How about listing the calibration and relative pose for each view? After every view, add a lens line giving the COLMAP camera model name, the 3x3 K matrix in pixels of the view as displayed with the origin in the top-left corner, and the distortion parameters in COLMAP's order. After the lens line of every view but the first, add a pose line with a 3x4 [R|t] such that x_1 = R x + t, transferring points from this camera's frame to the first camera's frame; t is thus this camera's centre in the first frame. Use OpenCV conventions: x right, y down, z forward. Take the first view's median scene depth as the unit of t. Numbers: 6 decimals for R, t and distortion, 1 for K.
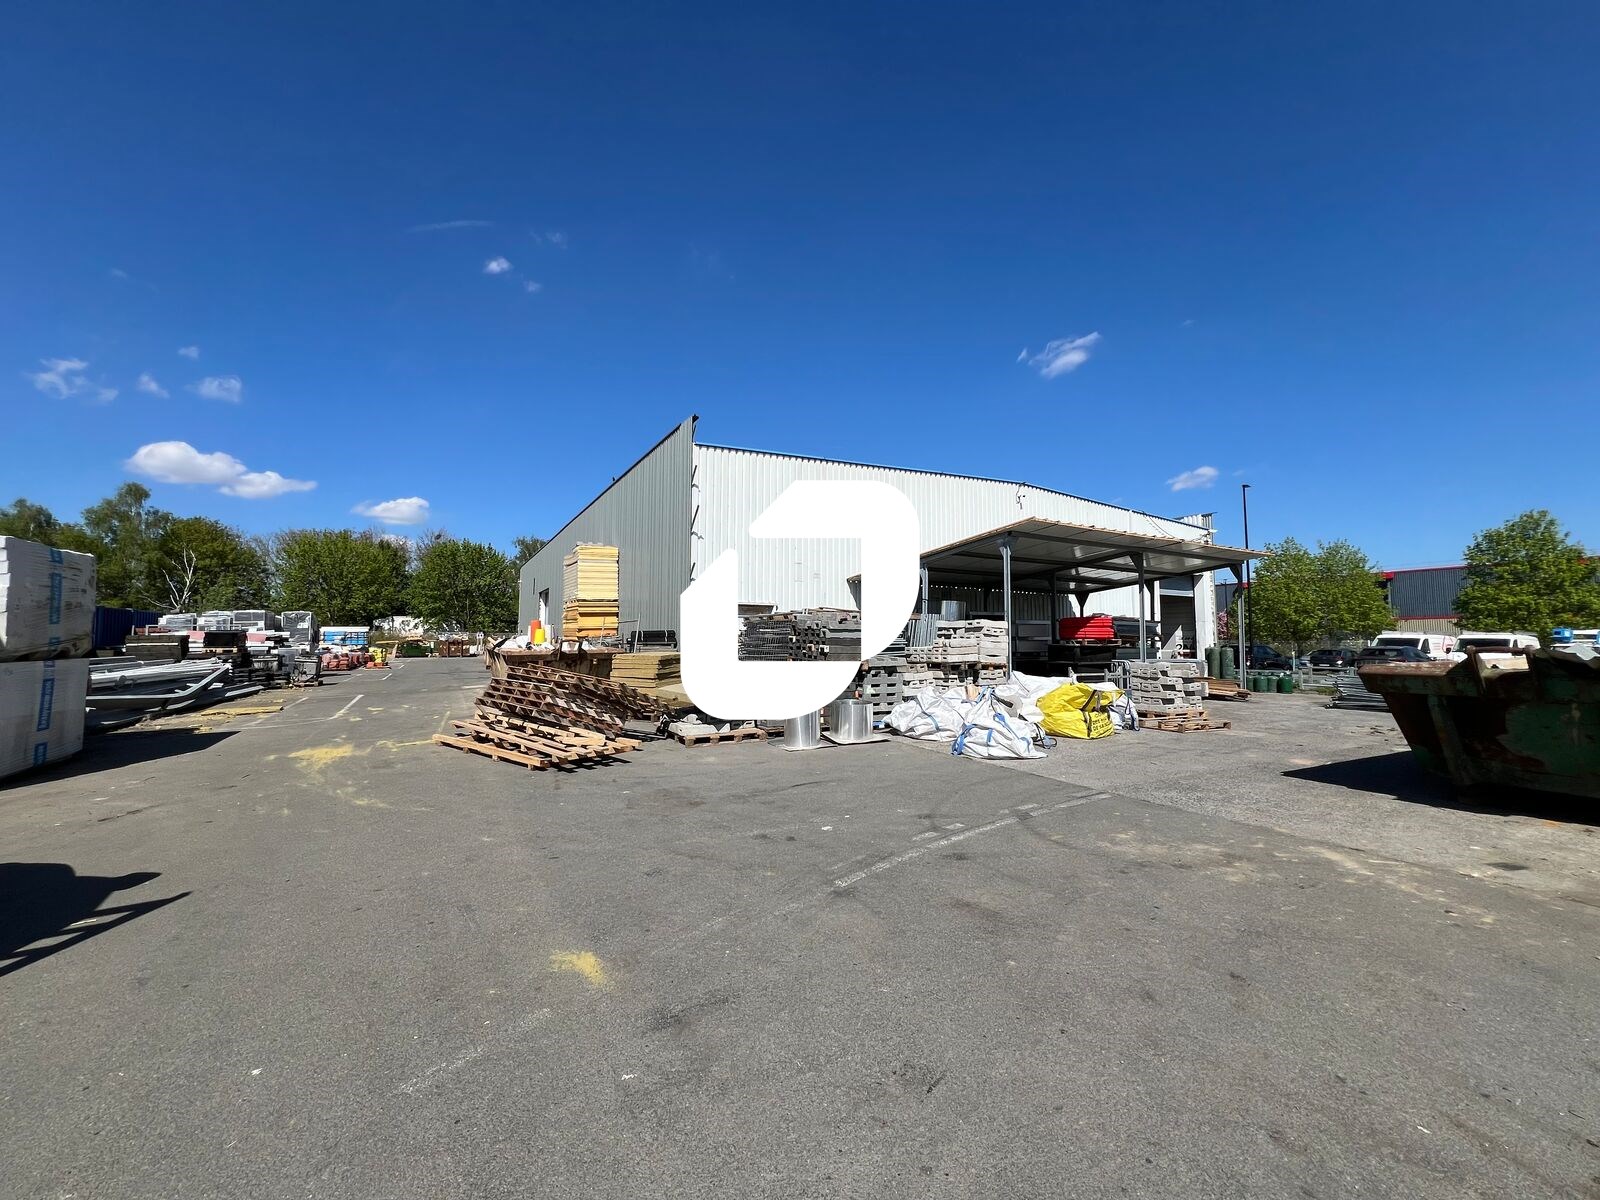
lens RADIAL K [[638.1, 0, 802.6], [0, 638.1, 600.4], [0, 0, 1]] dist [-0.002776, 0.000559]
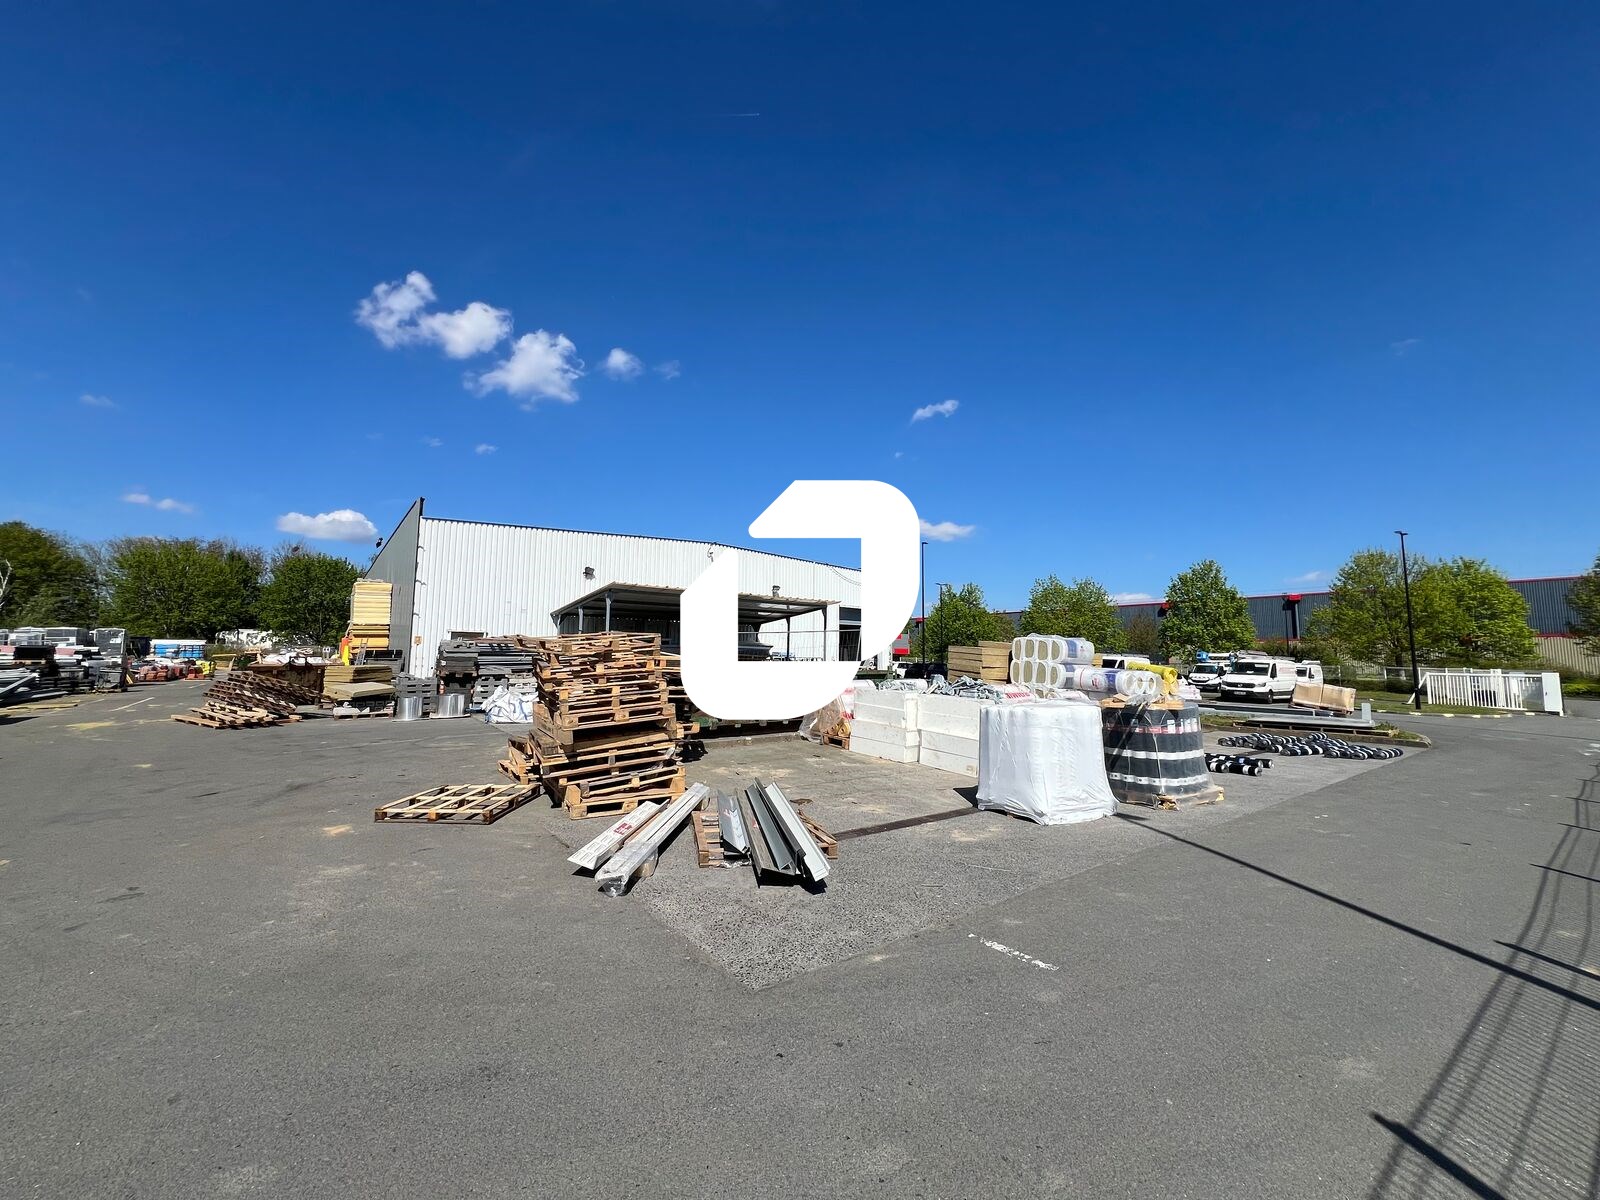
lens RADIAL K [[638.1, 0, 803.7], [0, 638.1, 593.4], [0, 0, 1]] dist [-0.002776, 0.000559]
pose [[0.991040, 0.020365, 0.132007, 0.337747], [-0.015594, 0.999191, -0.037071, -0.026624], [-0.132655, 0.034680, 0.990555, -0.351168]]
